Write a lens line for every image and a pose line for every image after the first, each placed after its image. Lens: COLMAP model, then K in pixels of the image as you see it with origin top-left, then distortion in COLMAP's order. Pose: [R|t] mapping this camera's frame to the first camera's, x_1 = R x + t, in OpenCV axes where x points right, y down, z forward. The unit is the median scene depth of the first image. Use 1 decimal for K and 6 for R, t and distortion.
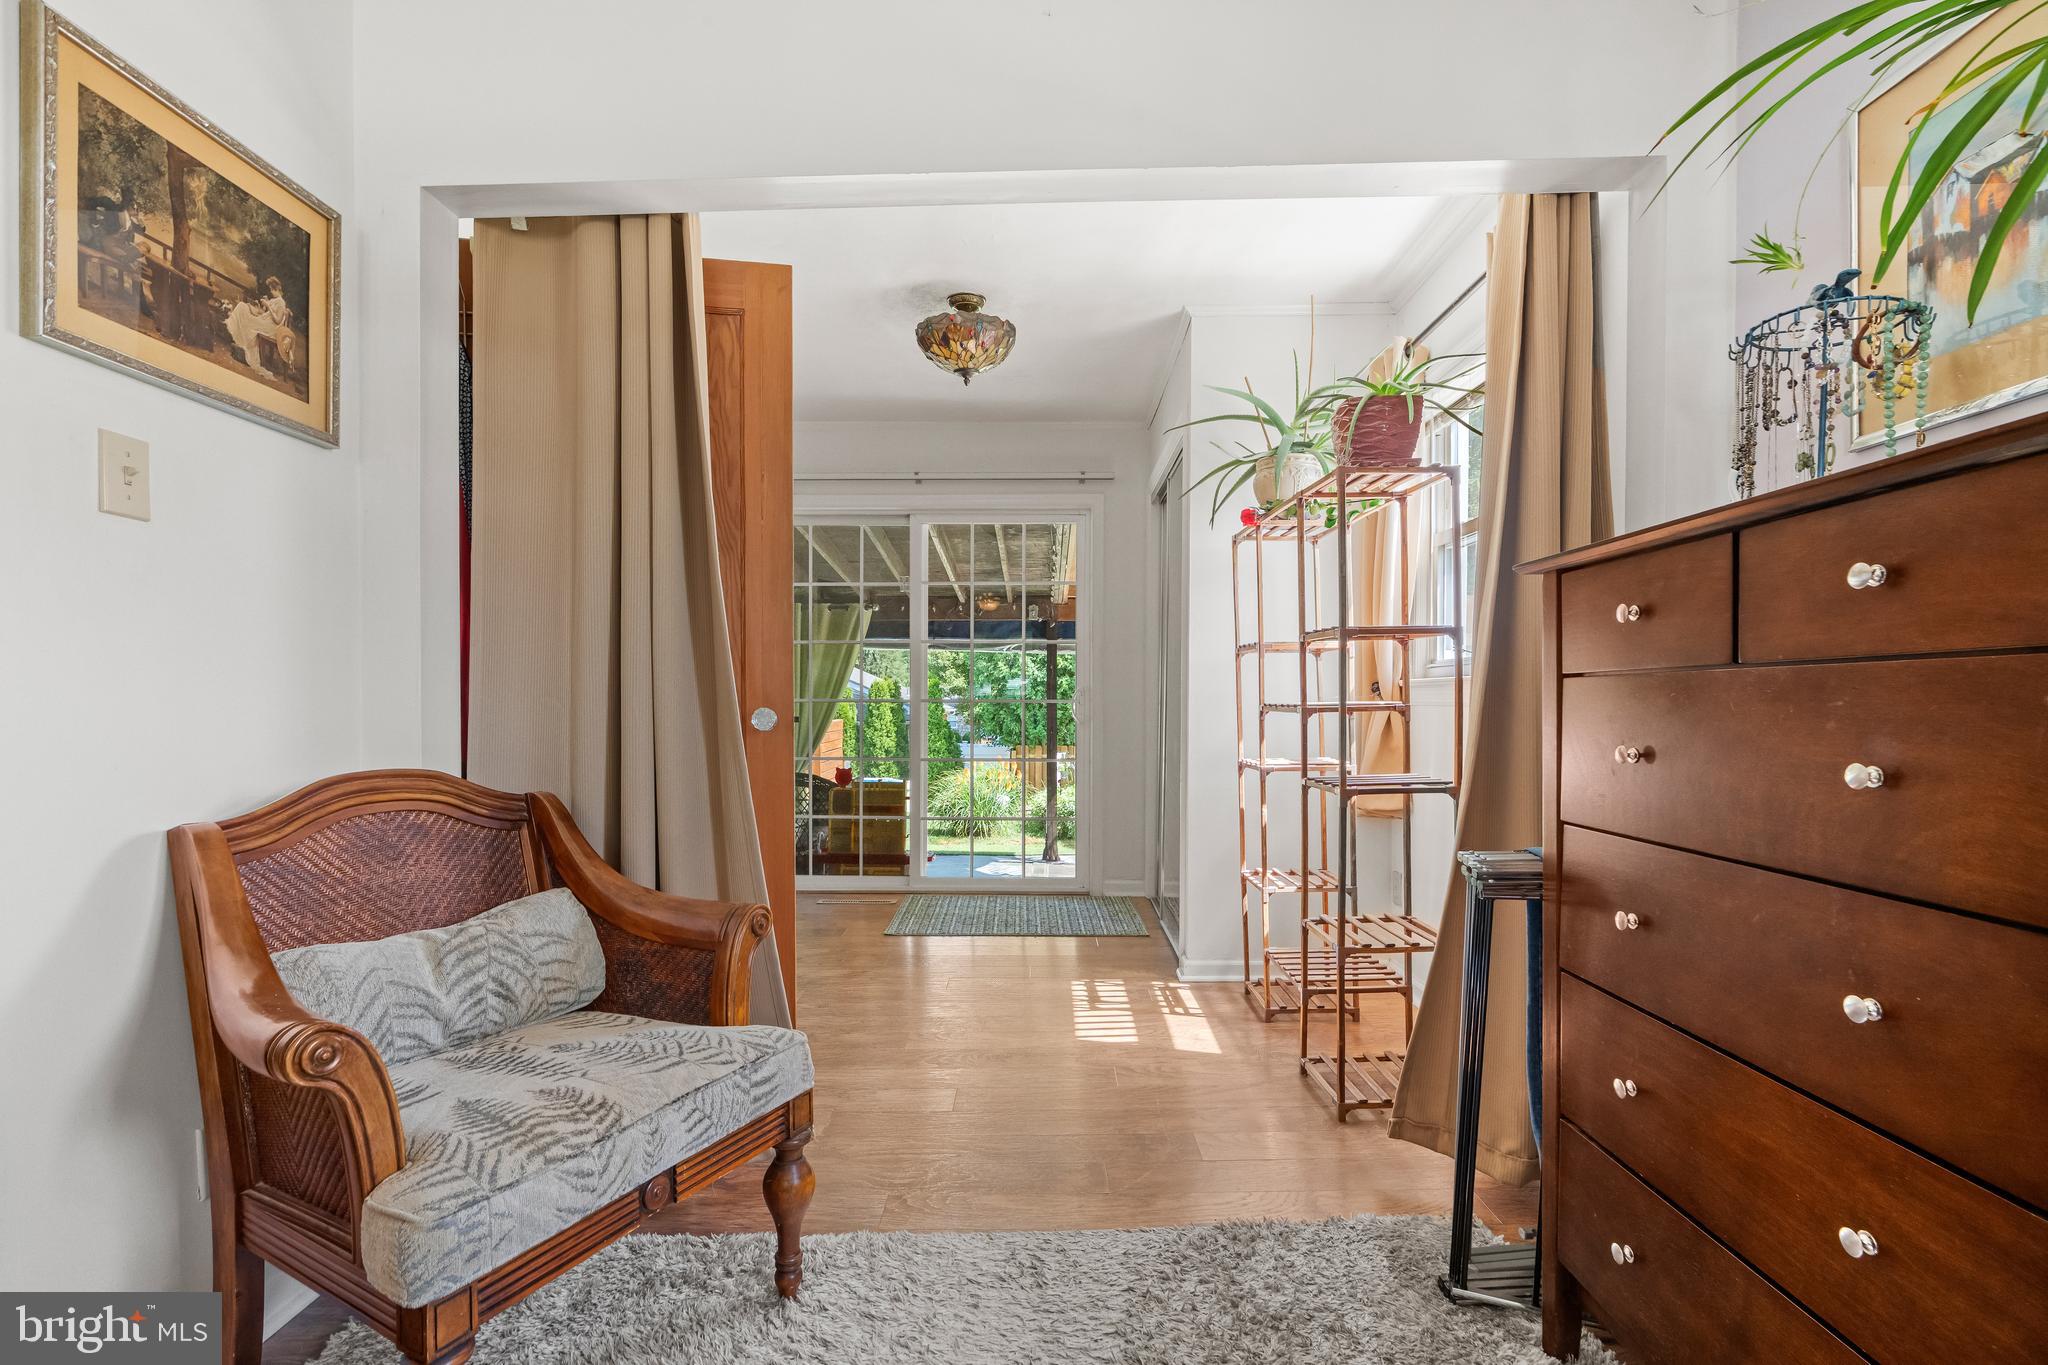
lens RADIAL K [[964.0, 0, 983.6], [0, 964.0, 725.2], [0, 0, 1]] dist [-0.004368, 0.001563]
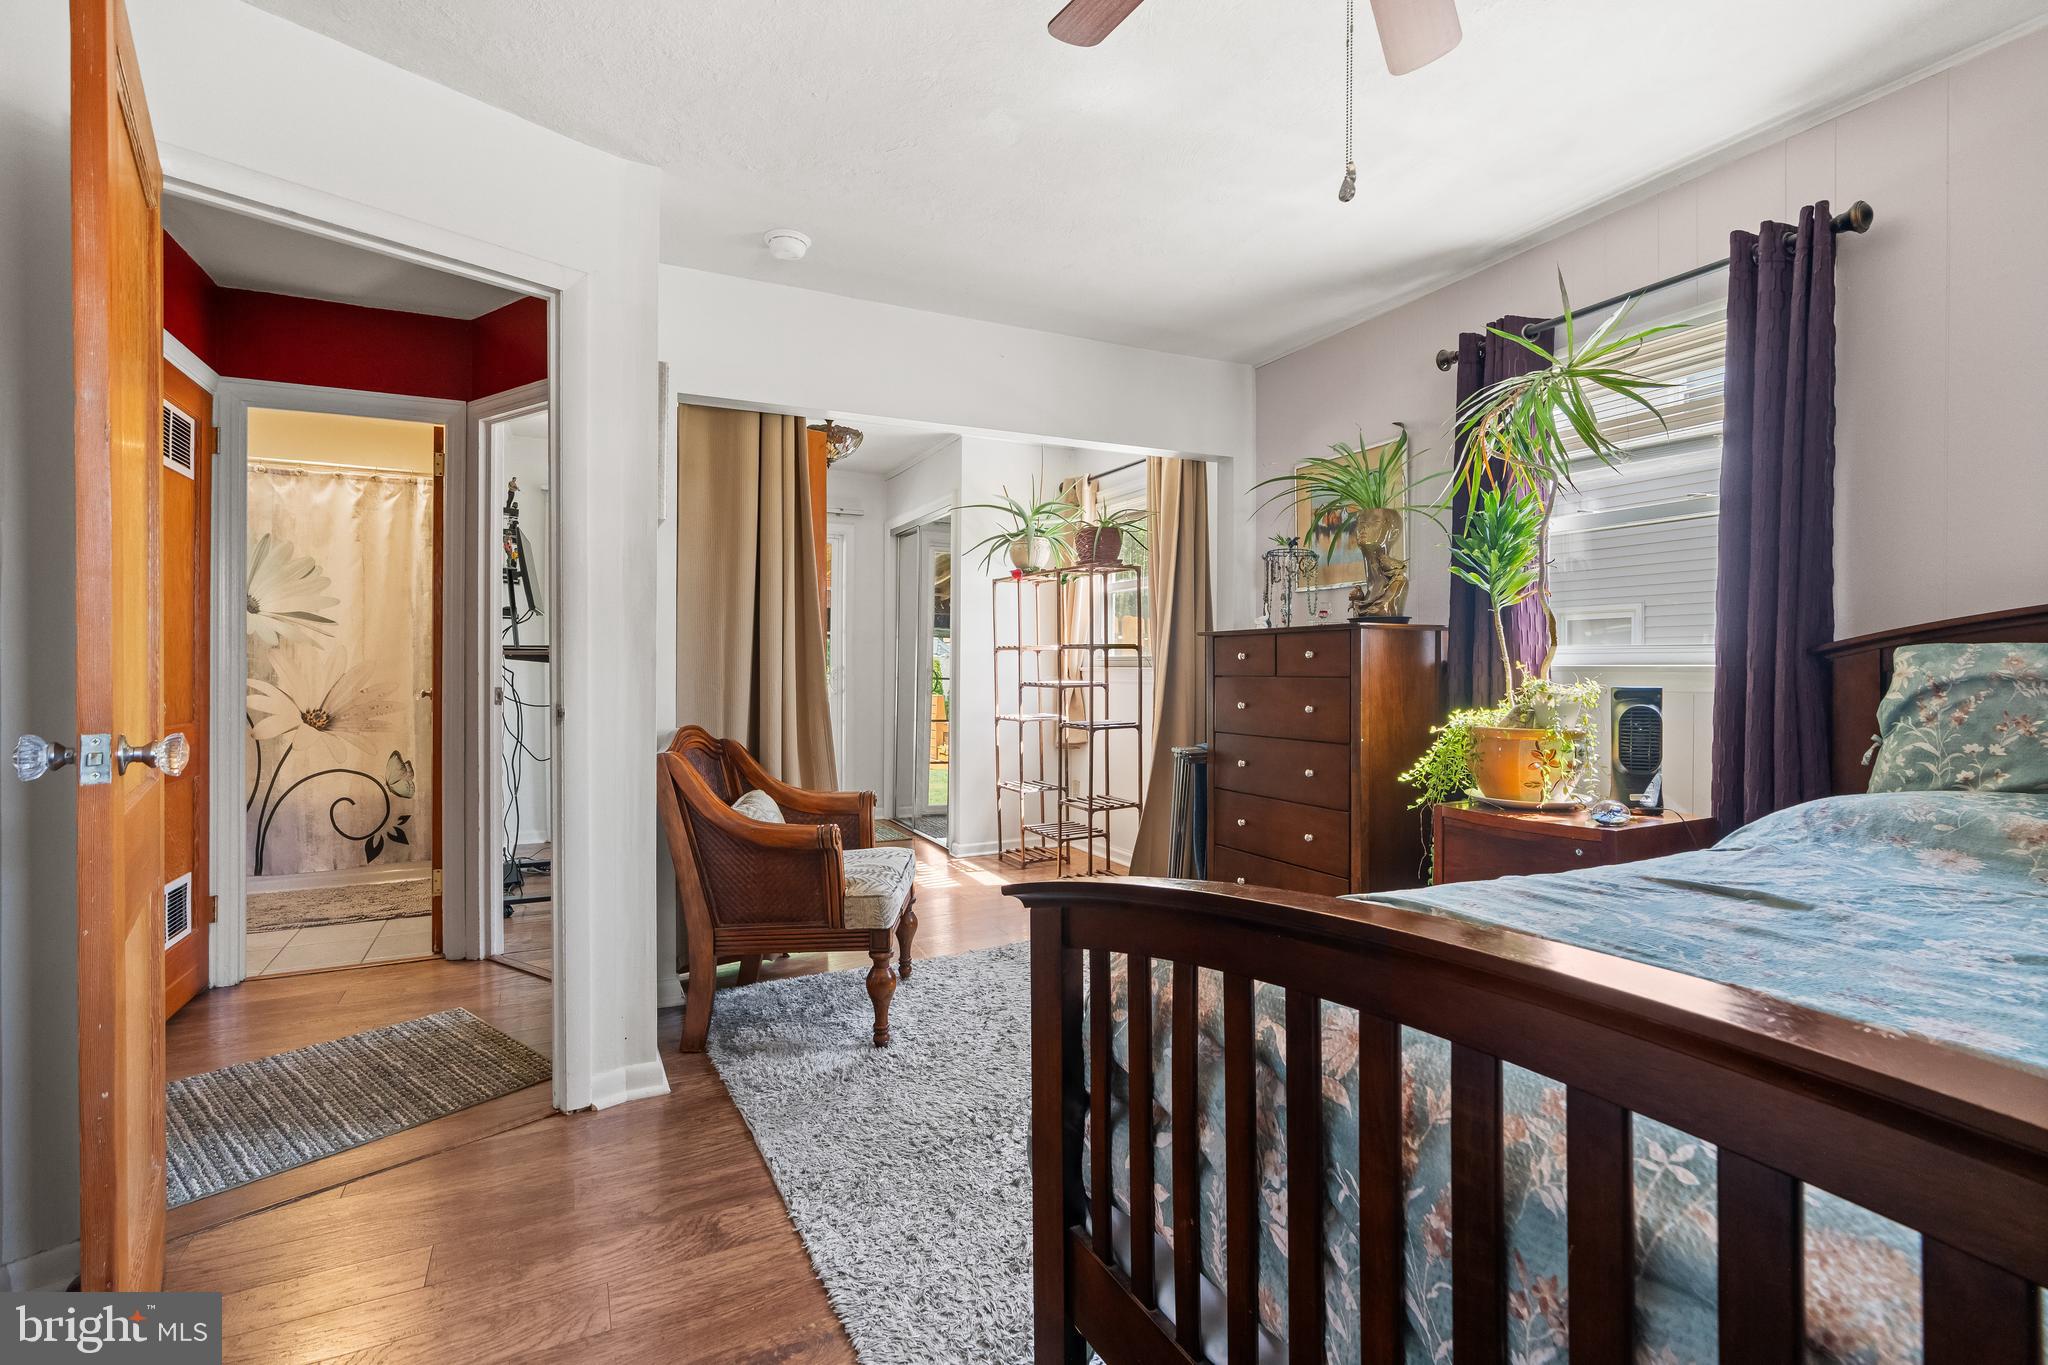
lens RADIAL K [[925.7, 0, 1017.6], [0, 925.7, 699.3], [0, 0, 1]] dist [-0.008551, 0.004354]
pose [[0.885056, -0.011699, 0.465337, -0.441028], [0.008321, 0.999922, 0.009312, -0.007012], [-0.465410, -0.004370, 0.885084, -0.413645]]
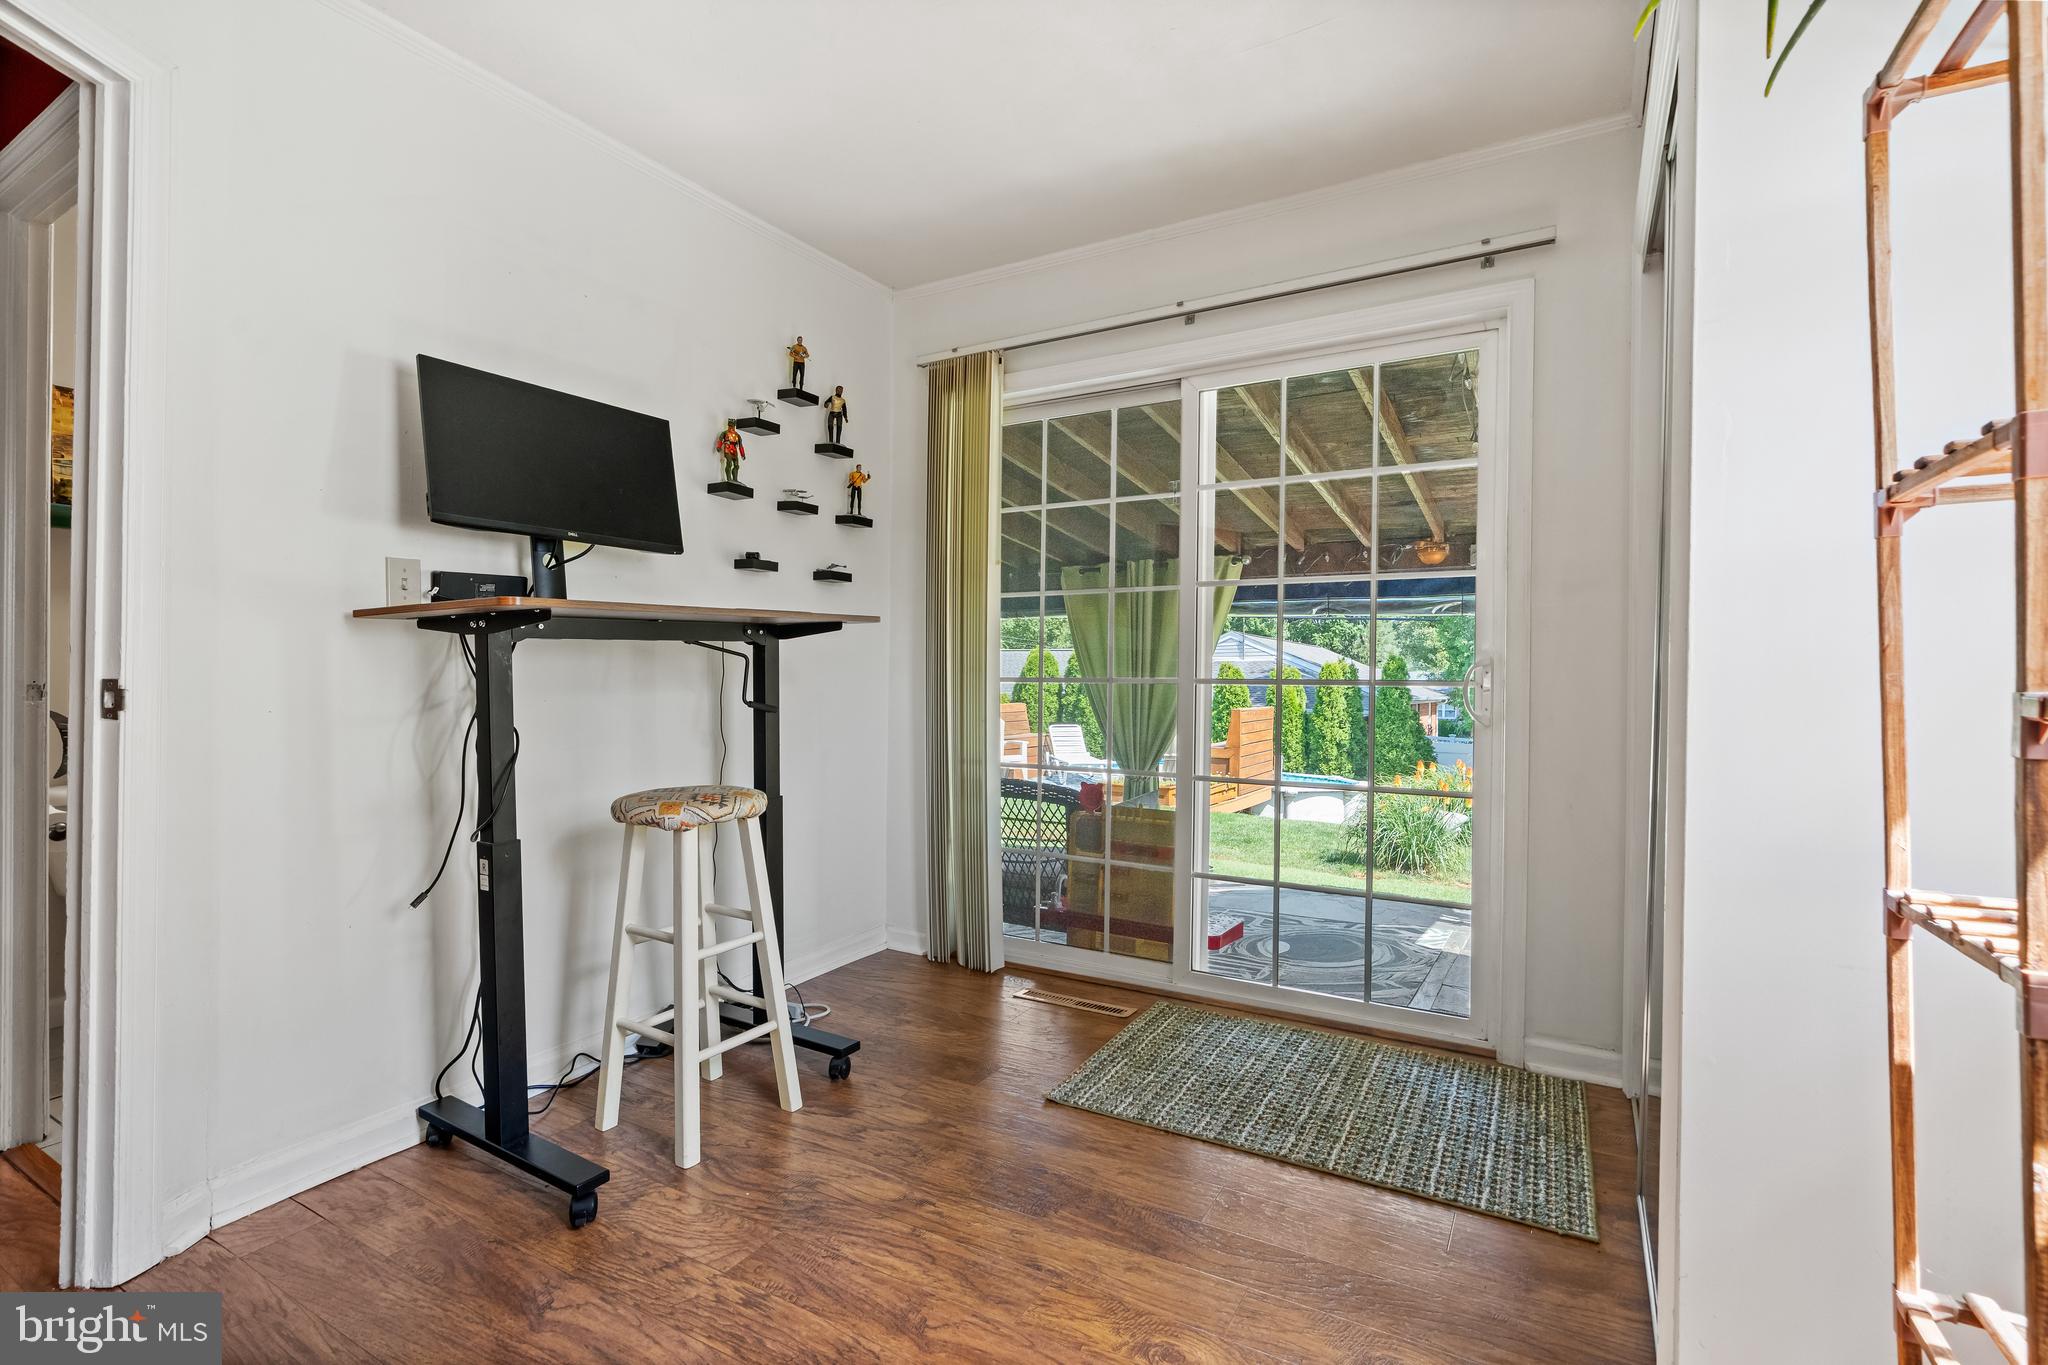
lens RADIAL K [[921.0, 0, 1025.3], [0, 921.0, 688.8], [0, 0, 1]] dist [-0.006233, 0.001345]
pose [[0.883151, 0.012033, -0.468934, 0.169640], [-0.022777, 0.999592, -0.017246, -0.011319], [0.468535, 0.025912, 0.883065, 0.654570]]
